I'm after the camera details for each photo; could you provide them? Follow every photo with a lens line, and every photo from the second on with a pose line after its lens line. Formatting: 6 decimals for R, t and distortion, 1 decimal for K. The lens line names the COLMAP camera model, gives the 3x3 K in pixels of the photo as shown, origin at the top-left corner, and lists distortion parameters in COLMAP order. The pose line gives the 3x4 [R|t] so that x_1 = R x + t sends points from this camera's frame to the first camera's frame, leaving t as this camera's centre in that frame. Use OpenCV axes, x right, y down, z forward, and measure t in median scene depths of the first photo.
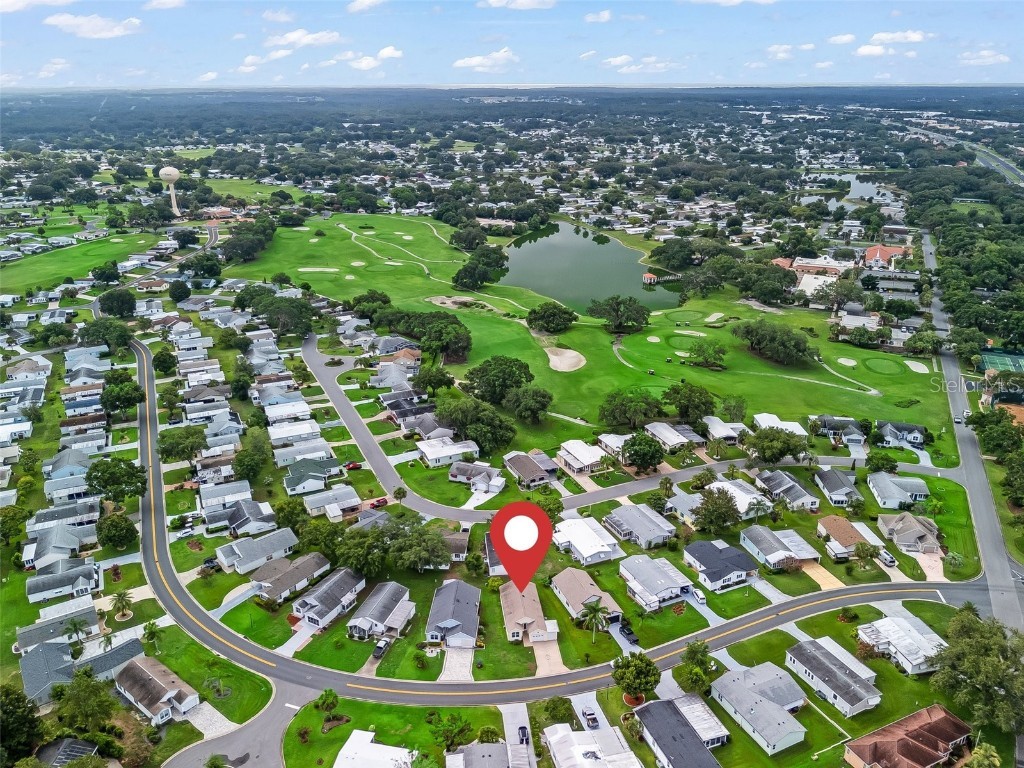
lens RADIAL K [[705.6, 0, 514.8], [0, 705.6, 379.2], [0, 0, 1]] dist [0.073068, -0.071591]
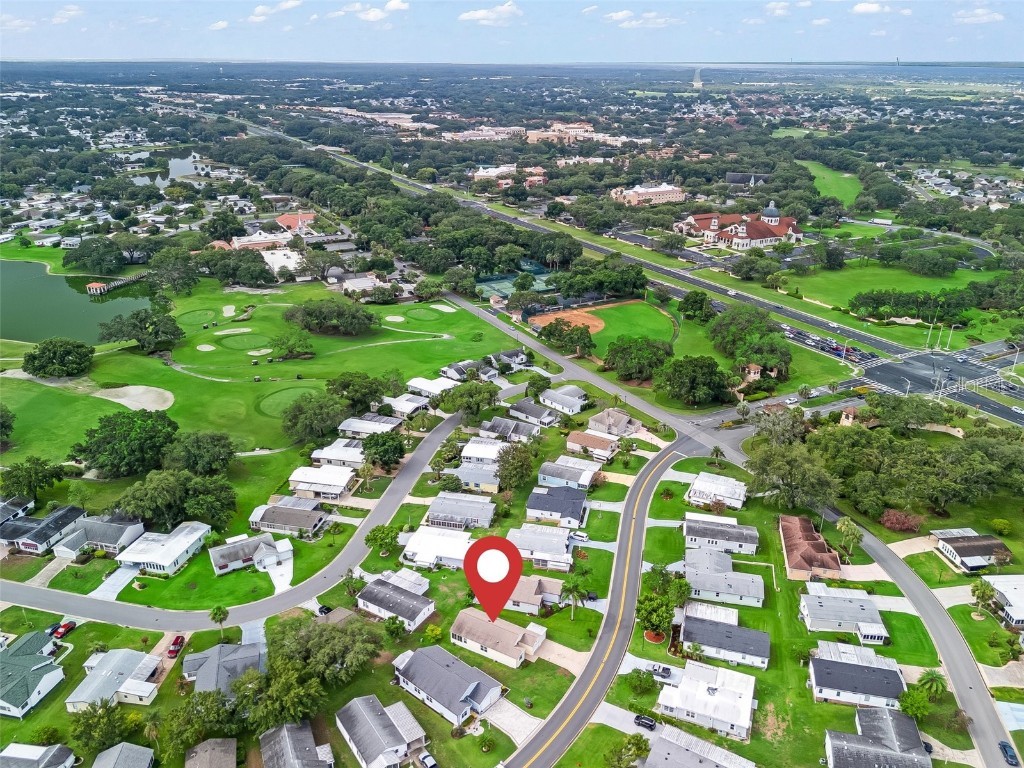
lens RADIAL K [[721.4, 0, 512.0], [0, 721.4, 384.0], [0, 0, 1]] dist [0.074860, -0.079951]
pose [[0.655760, -0.305295, 0.690488, -0.339322], [0.285582, 0.946941, 0.147466, -0.070391], [-0.698872, 0.100488, 0.708153, 0.196973]]
